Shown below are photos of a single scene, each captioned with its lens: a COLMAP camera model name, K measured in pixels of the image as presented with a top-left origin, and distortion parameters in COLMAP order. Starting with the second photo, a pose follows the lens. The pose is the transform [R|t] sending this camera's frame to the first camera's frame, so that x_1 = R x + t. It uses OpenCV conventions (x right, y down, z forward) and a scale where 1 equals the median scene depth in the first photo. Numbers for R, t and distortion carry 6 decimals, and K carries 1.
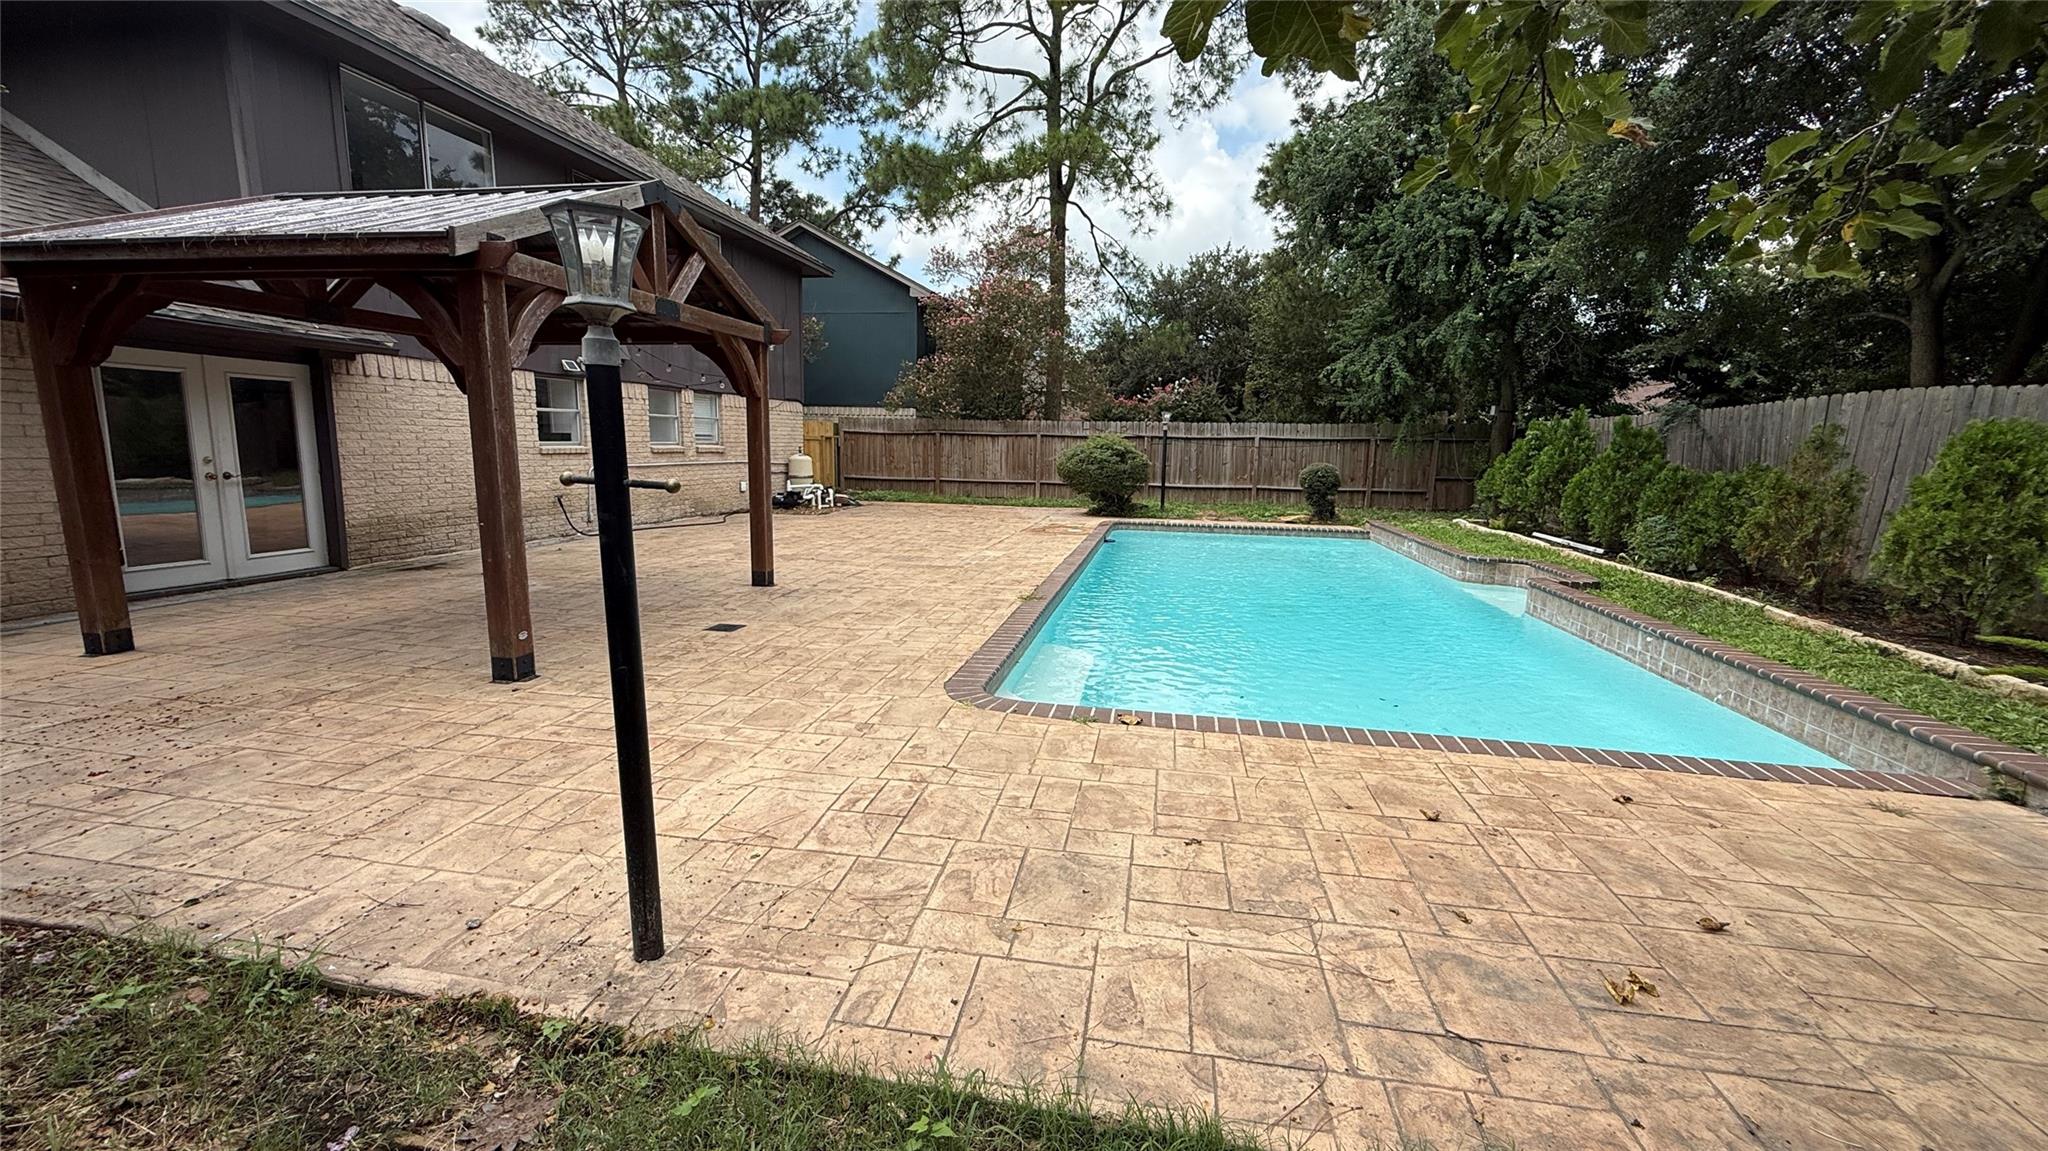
lens RADIAL K [[816.5, 0, 1017.4], [0, 816.5, 573.7], [0, 0, 1]] dist [0.000797, 0.000066]
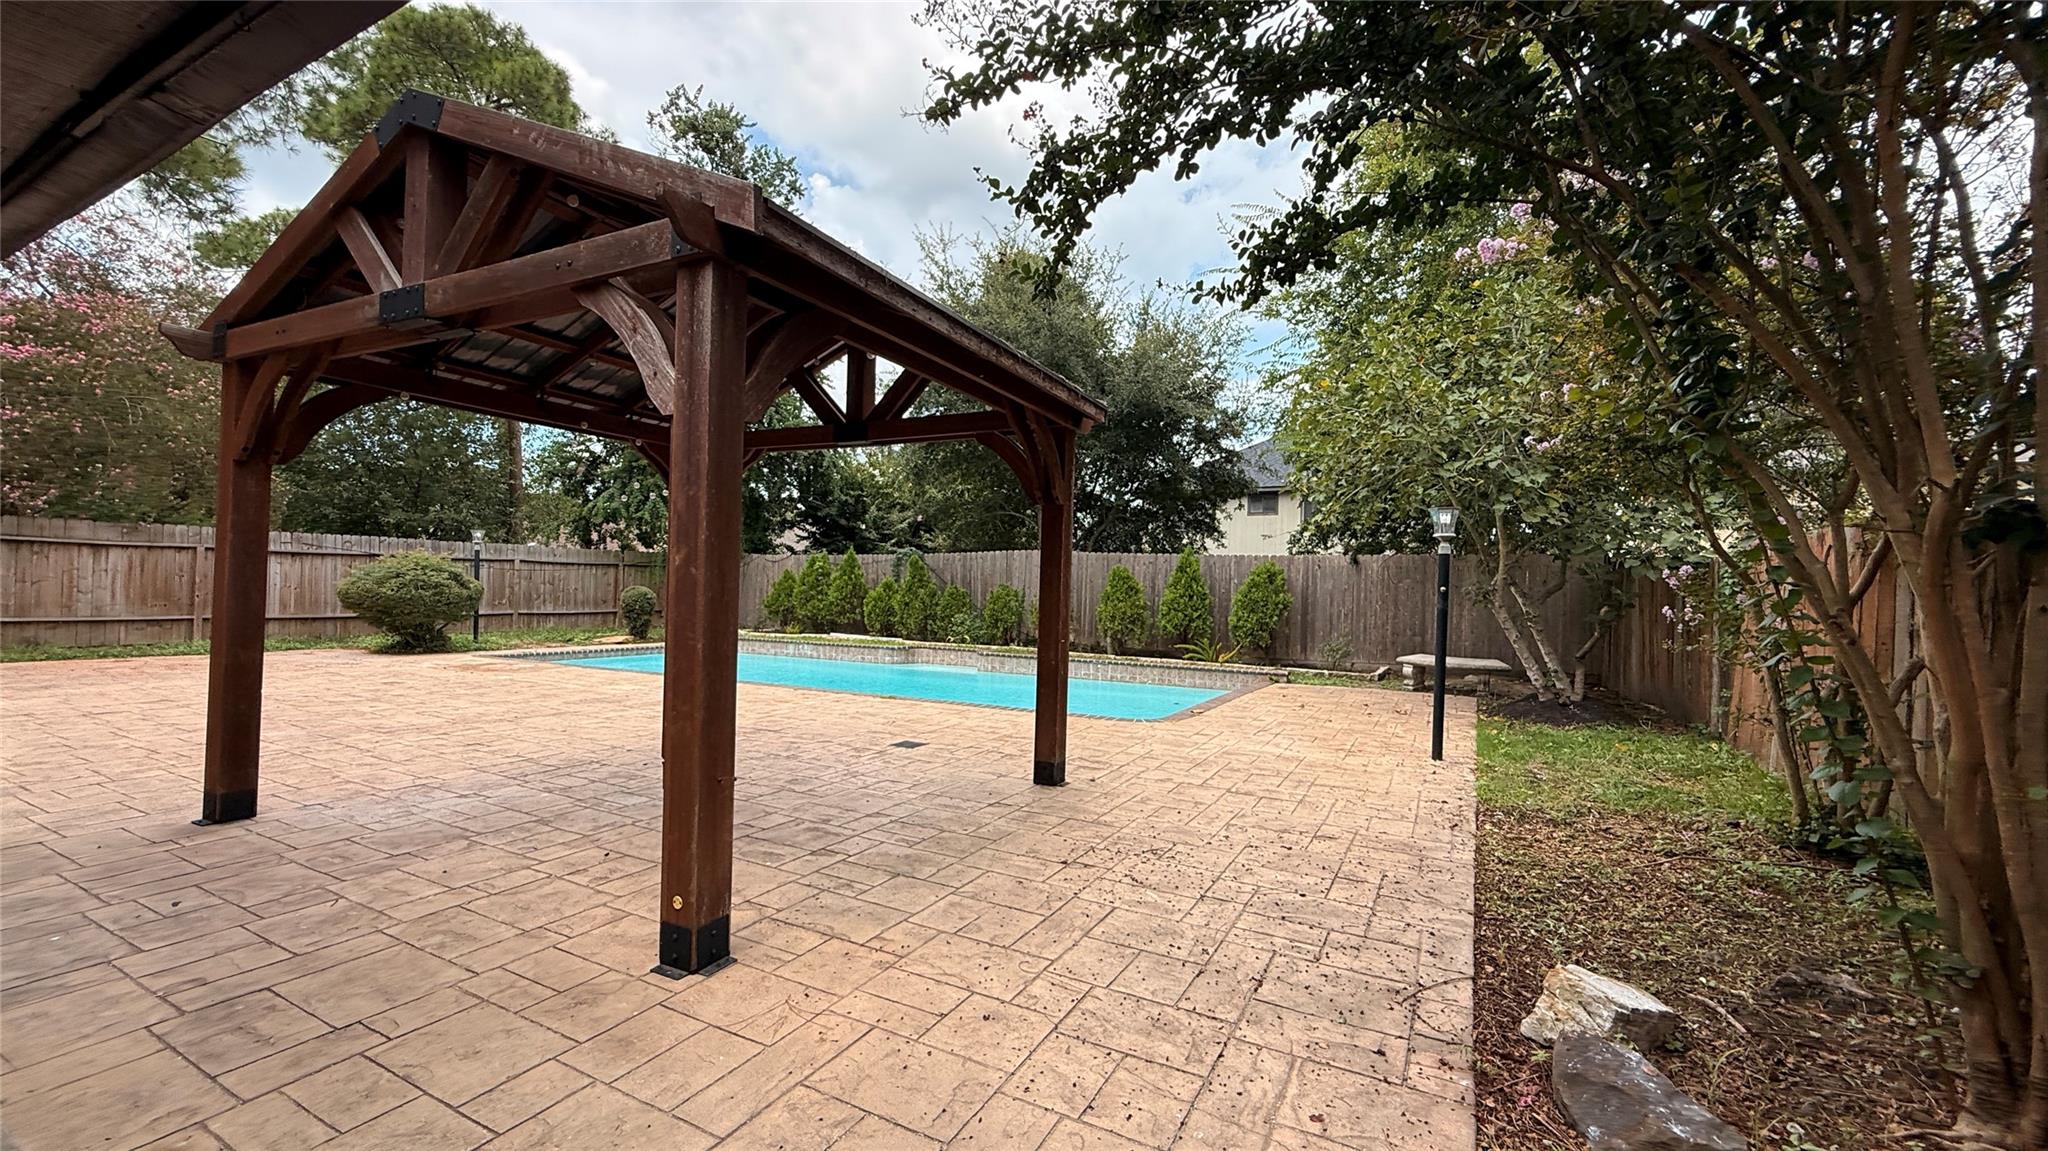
lens RADIAL K [[816.5, 0, 1017.4], [0, 816.5, 573.7], [0, 0, 1]] dist [0.000797, 0.000066]
pose [[0.303355, 0.008060, 0.952843, -0.476885], [0.133569, 0.989732, -0.050896, -0.028268], [-0.943470, 0.142710, 0.299164, 0.192423]]
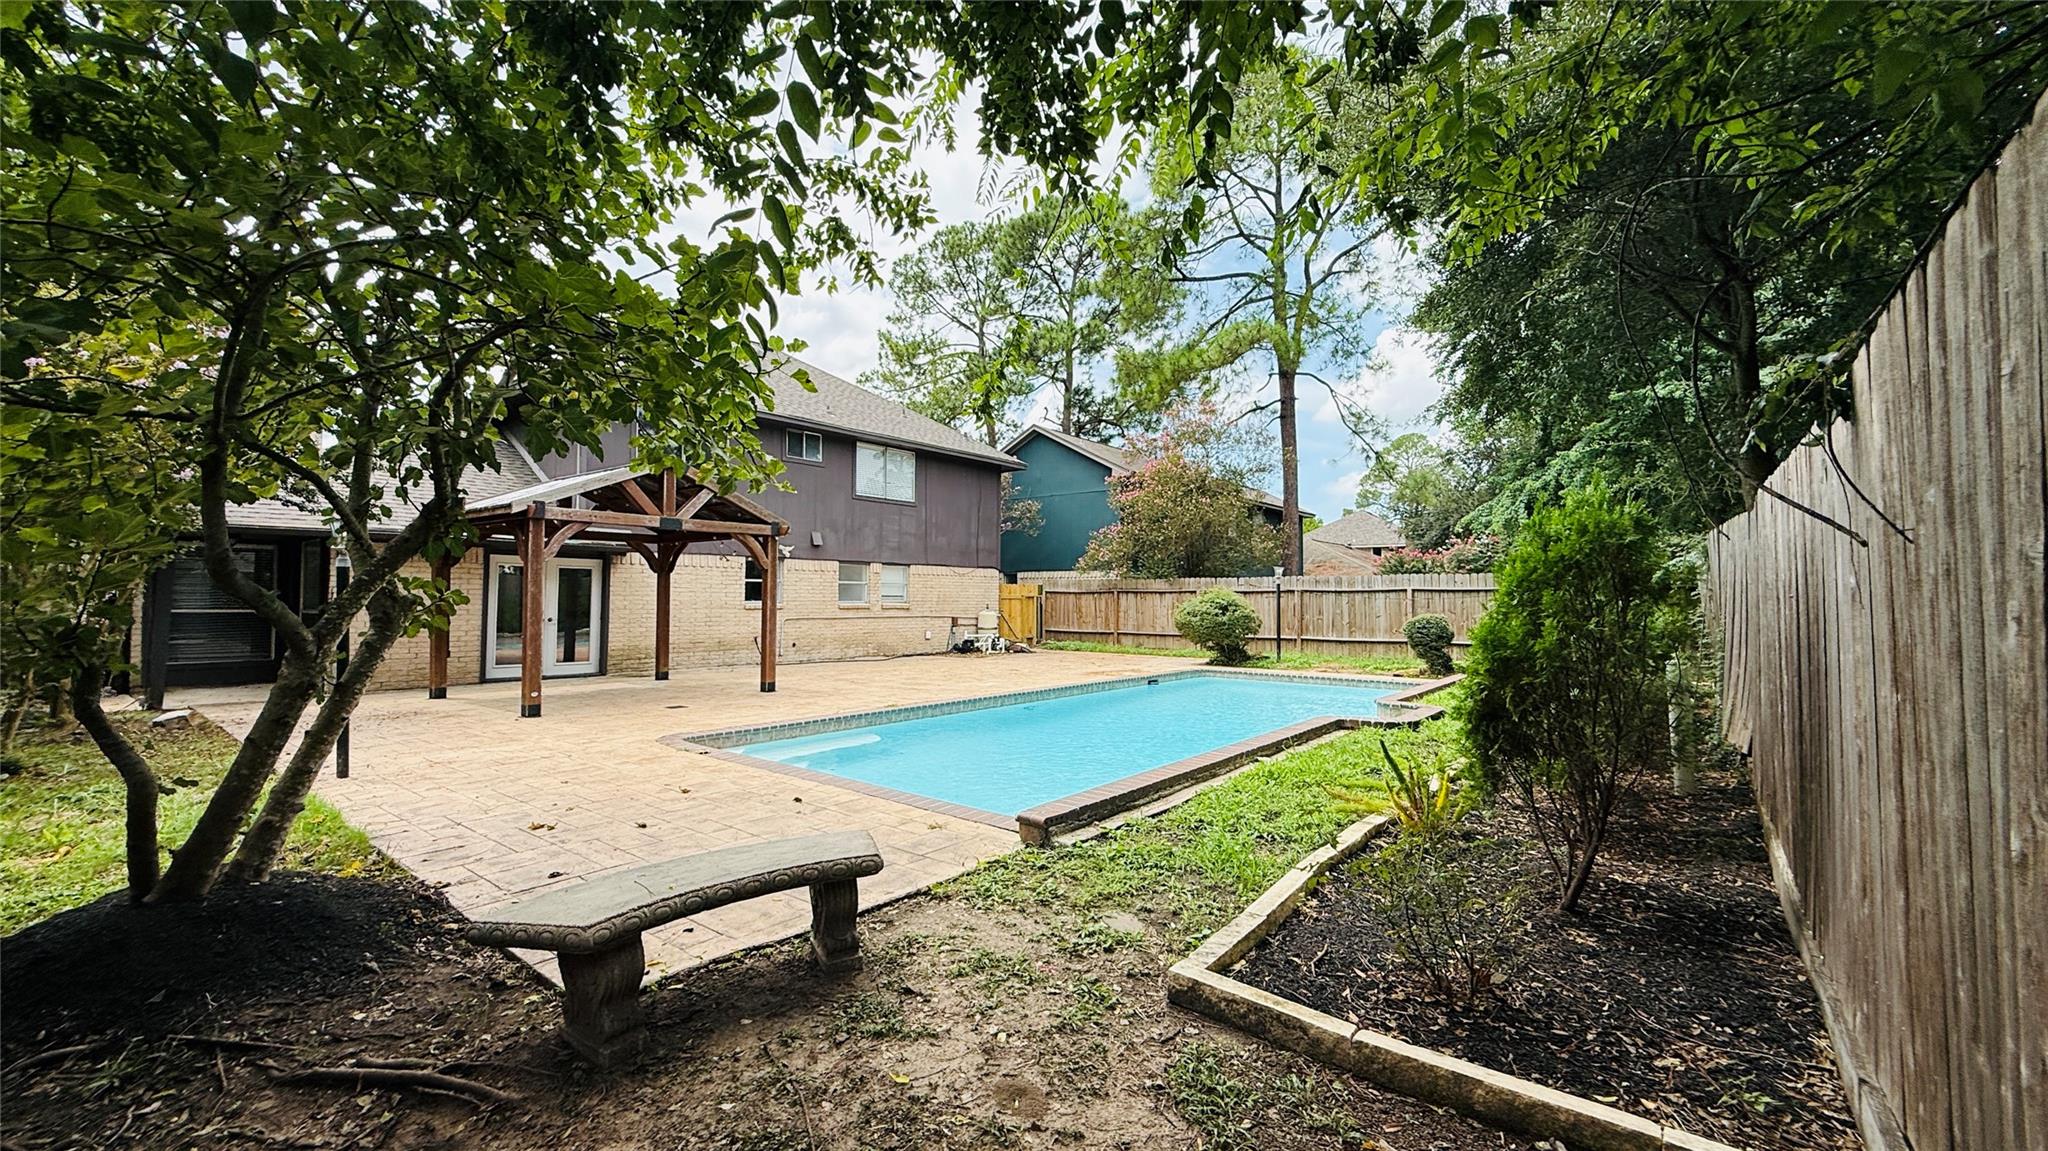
lens RADIAL K [[816.5, 0, 1017.4], [0, 816.5, 573.7], [0, 0, 1]] dist [0.000797, 0.000066]
pose [[0.879739, -0.030292, -0.474491, 0.381627], [-0.063314, 0.981617, -0.180055, 0.019974], [0.471223, 0.188443, 0.861649, -0.055342]]
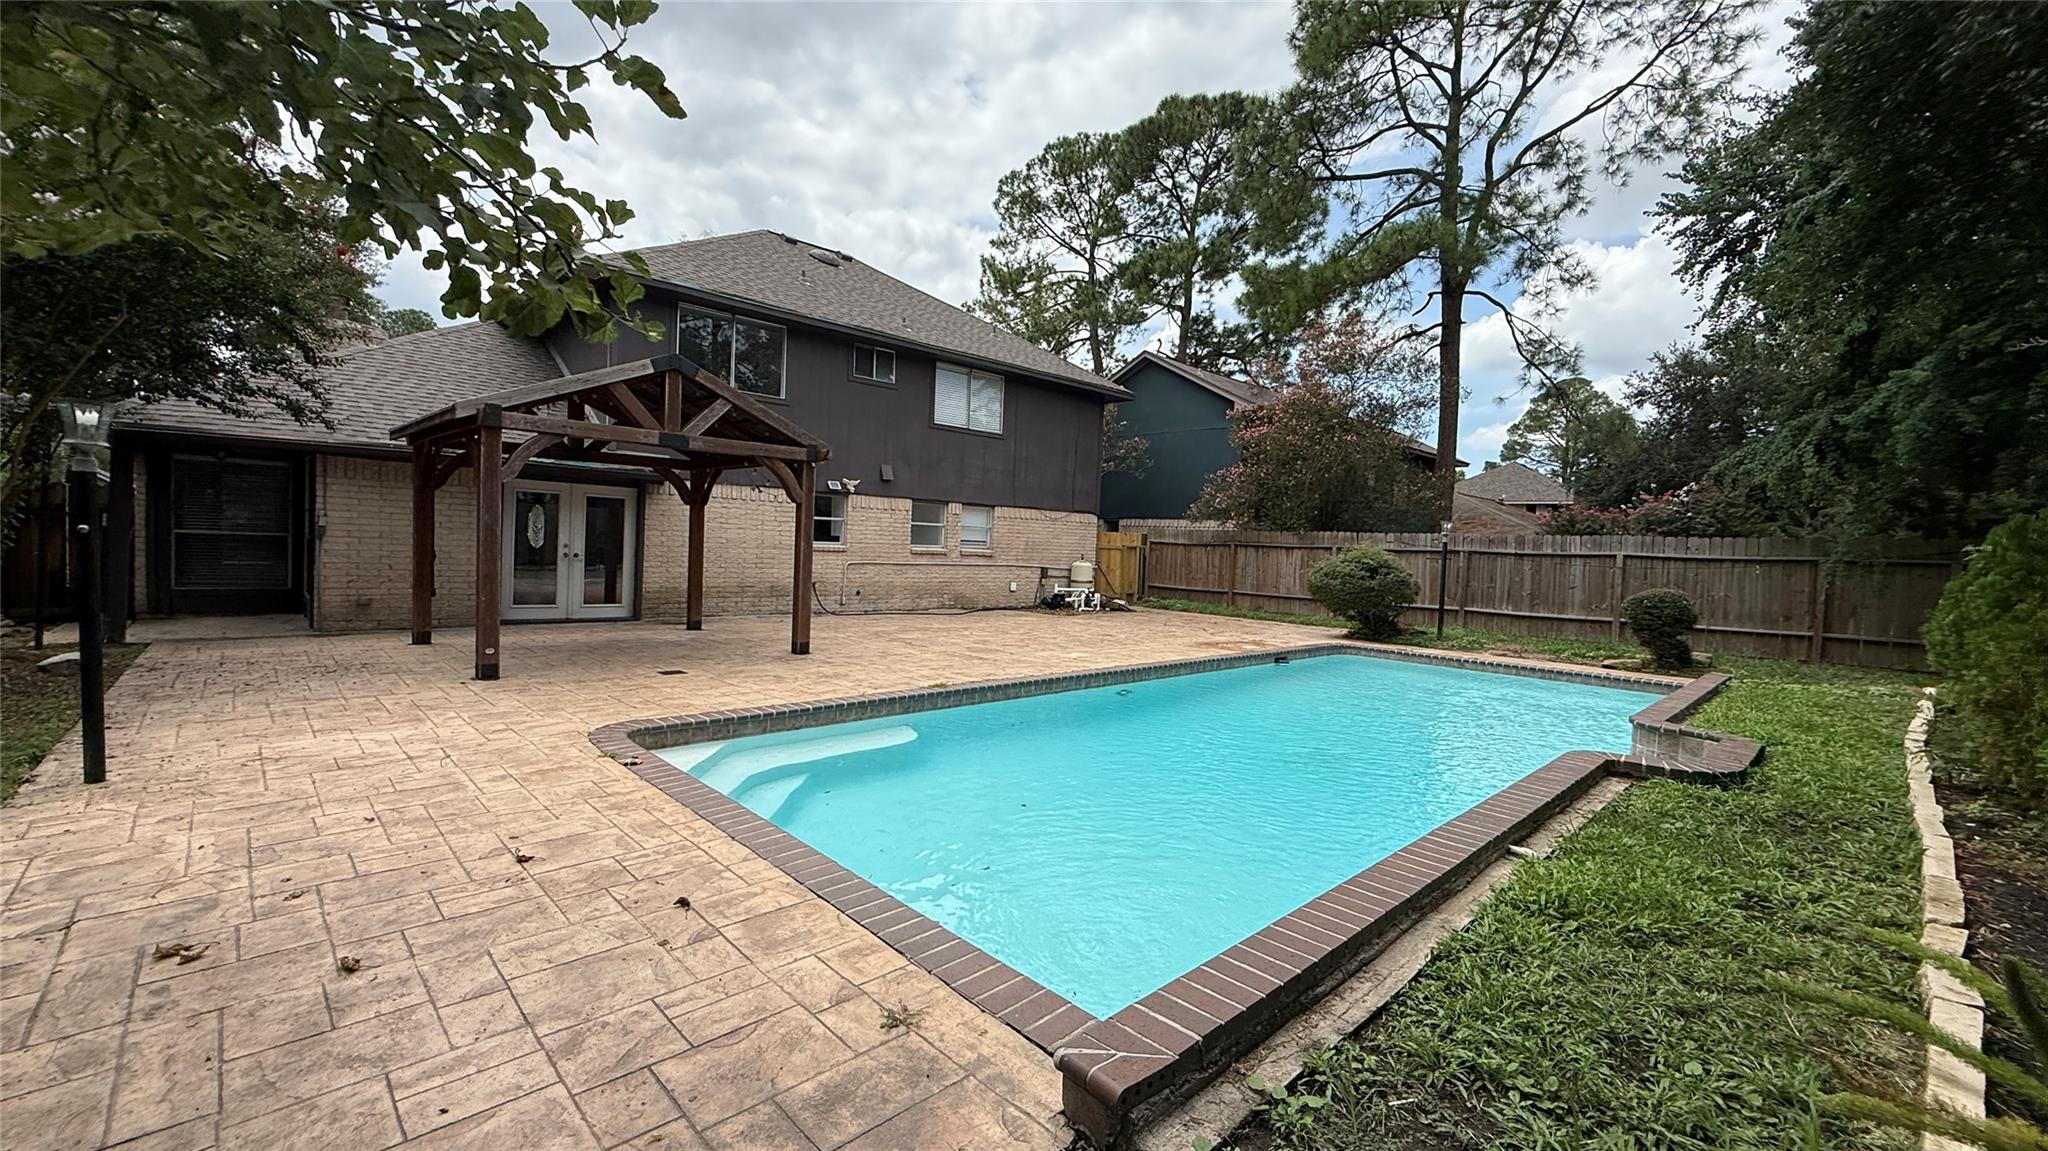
lens RADIAL K [[816.5, 0, 1017.4], [0, 816.5, 573.7], [0, 0, 1]] dist [0.000797, 0.000066]
pose [[0.812149, 0.034048, -0.582455, 0.311732], [-0.116428, 0.987675, -0.104608, -0.006610], [0.571715, 0.152772, 0.806103, 0.085060]]
